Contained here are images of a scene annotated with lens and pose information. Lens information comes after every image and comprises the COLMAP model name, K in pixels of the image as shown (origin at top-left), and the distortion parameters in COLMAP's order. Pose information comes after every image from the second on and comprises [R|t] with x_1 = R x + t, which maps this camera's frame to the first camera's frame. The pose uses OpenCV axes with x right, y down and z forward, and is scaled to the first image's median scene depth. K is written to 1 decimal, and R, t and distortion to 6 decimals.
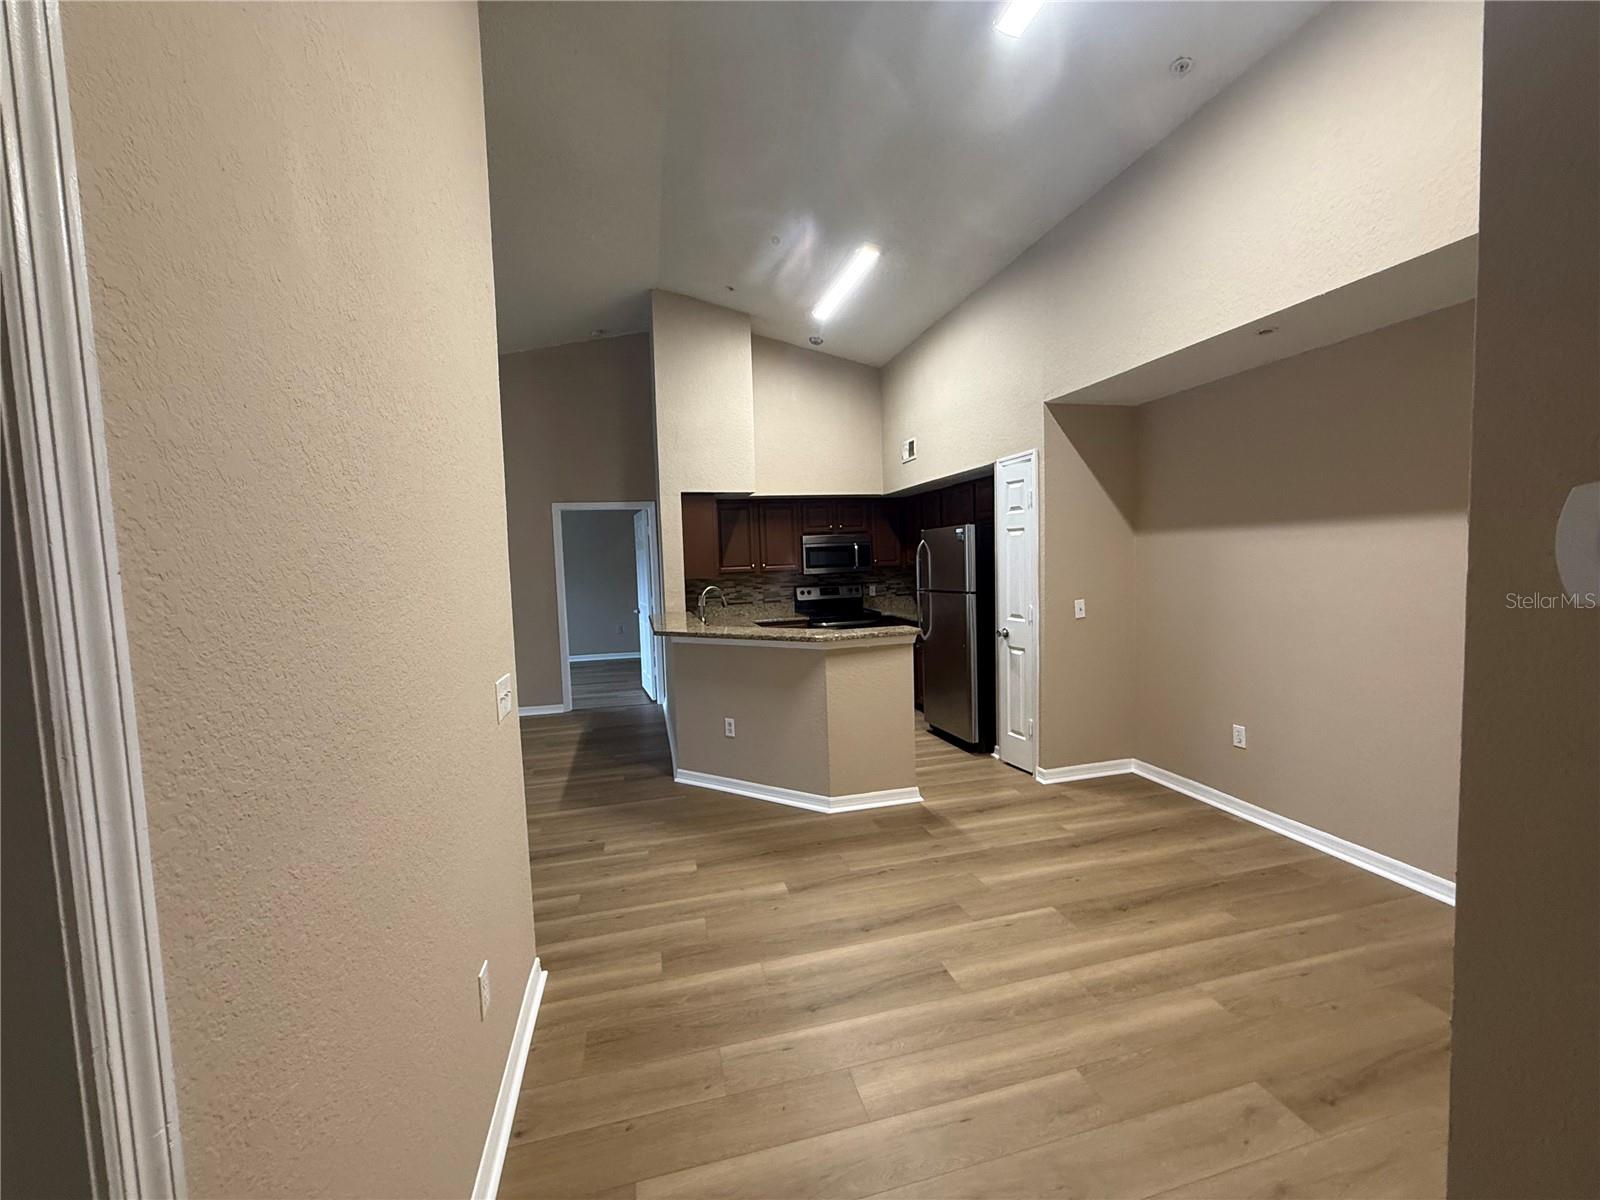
lens RADIAL K [[636.4, 0, 796.0], [0, 636.4, 600.3], [0, 0, 1]] dist [-0.000123, 0.000160]
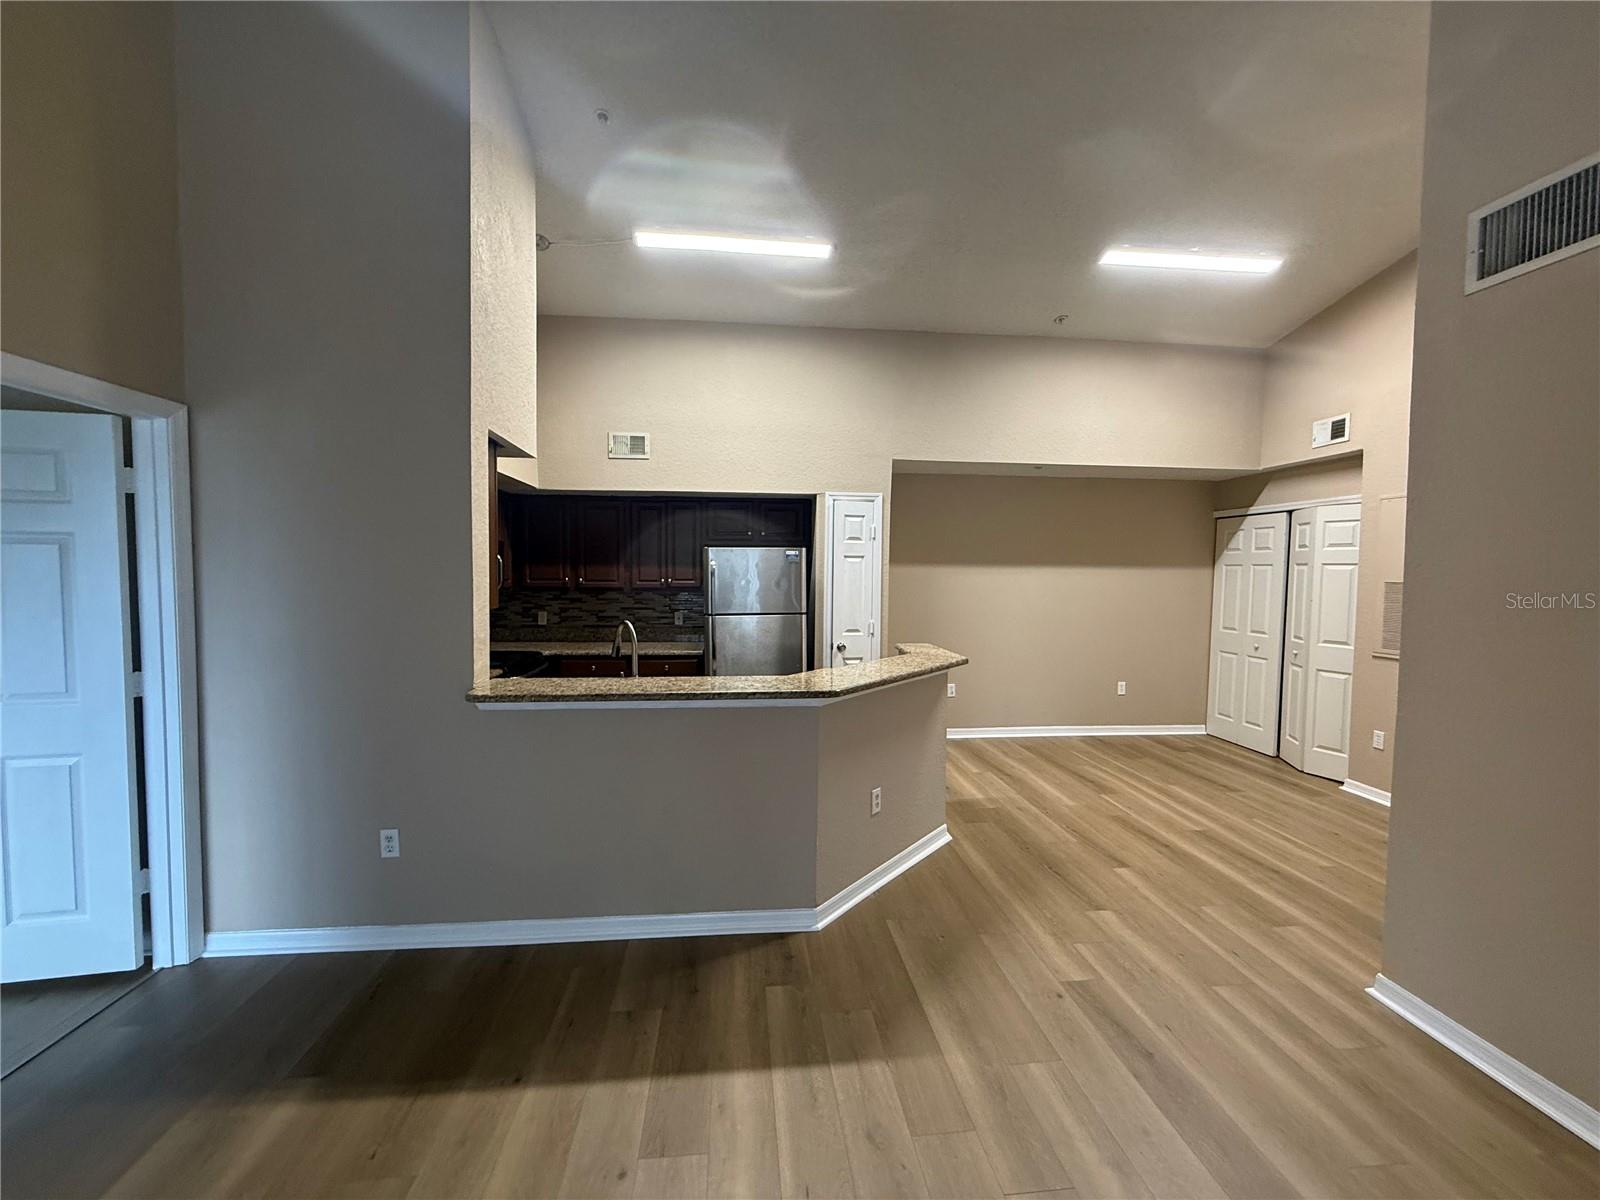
lens RADIAL K [[636.4, 0, 796.3], [0, 636.4, 600.5], [0, 0, 1]] dist [-0.000123, 0.000160]
pose [[0.141623, -0.012469, 0.989842, -0.905320], [0.052499, 0.998608, 0.005068, -0.046552], [-0.988528, 0.051248, 0.142080, 1.032251]]
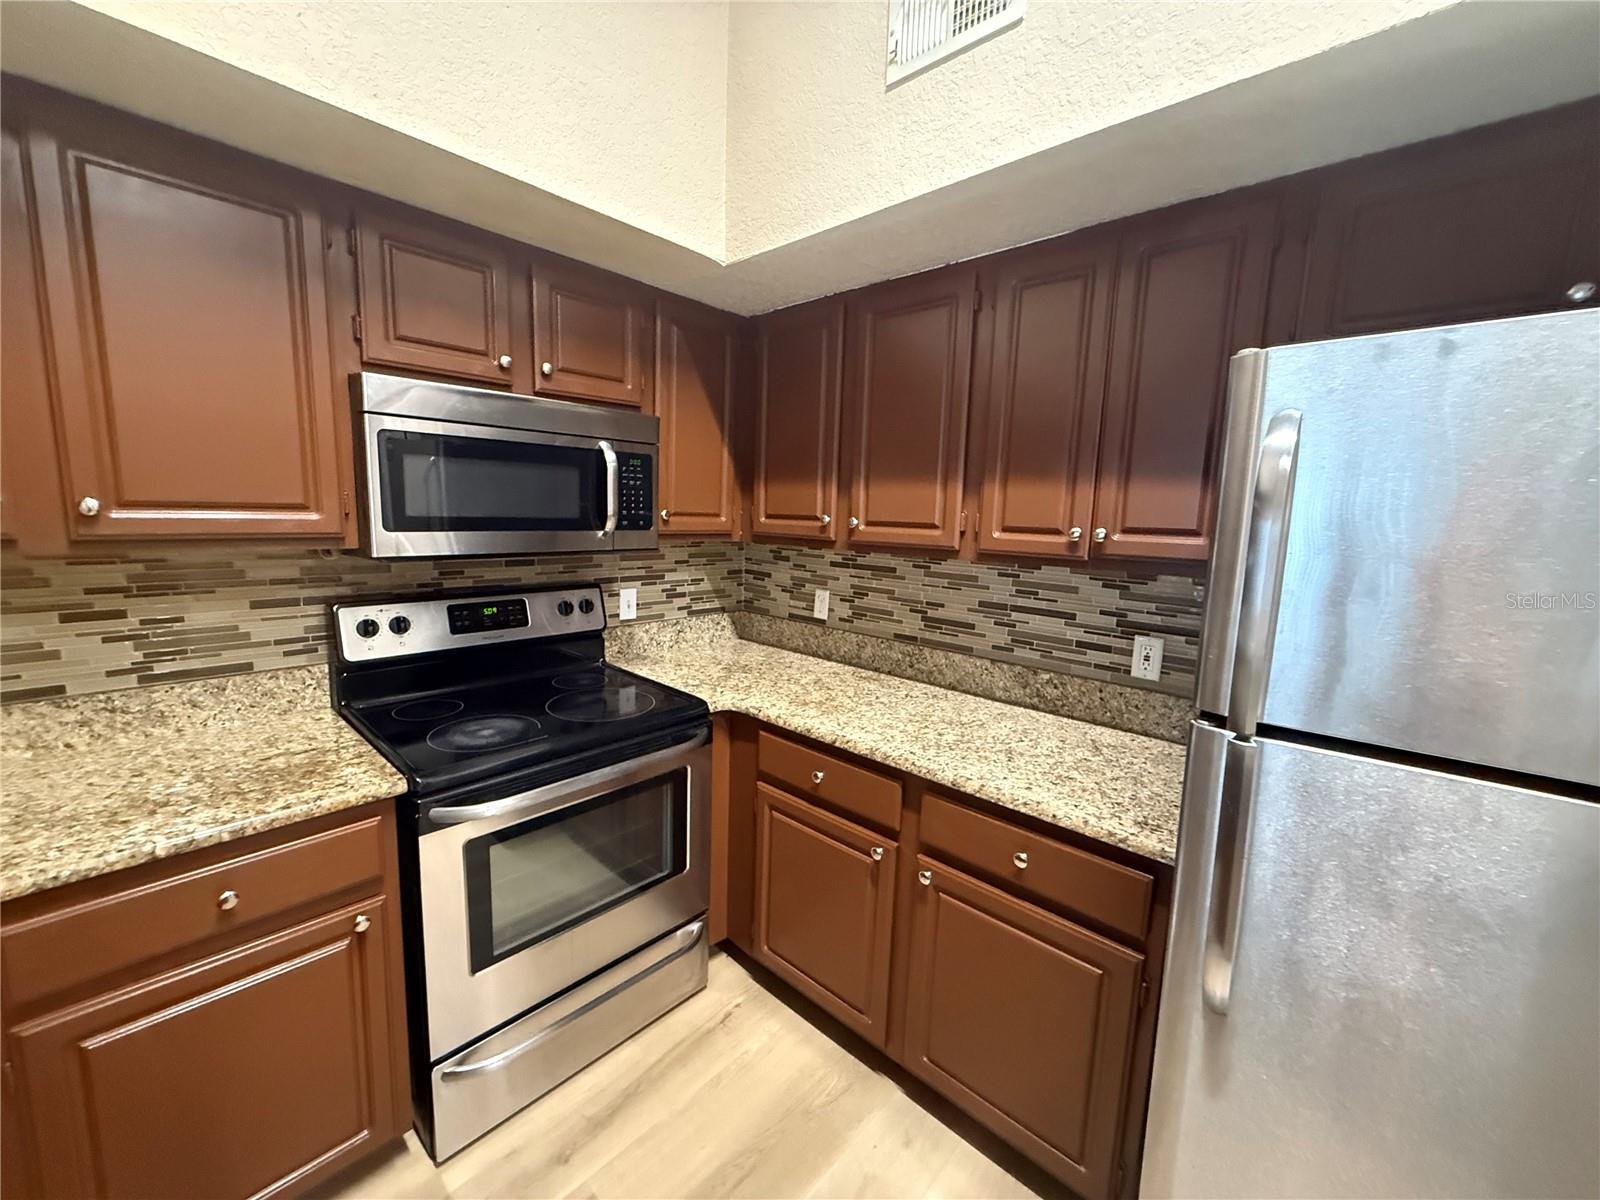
lens RADIAL K [[636.4, 0, 794.4], [0, 636.4, 599.6], [0, 0, 1]] dist [-0.000123, 0.000160]
pose [[0.832607, -0.015108, 0.553658, 0.020642], [-0.025572, 0.997513, 0.065675, -0.075858], [-0.553273, -0.068839, 0.830150, 1.269225]]
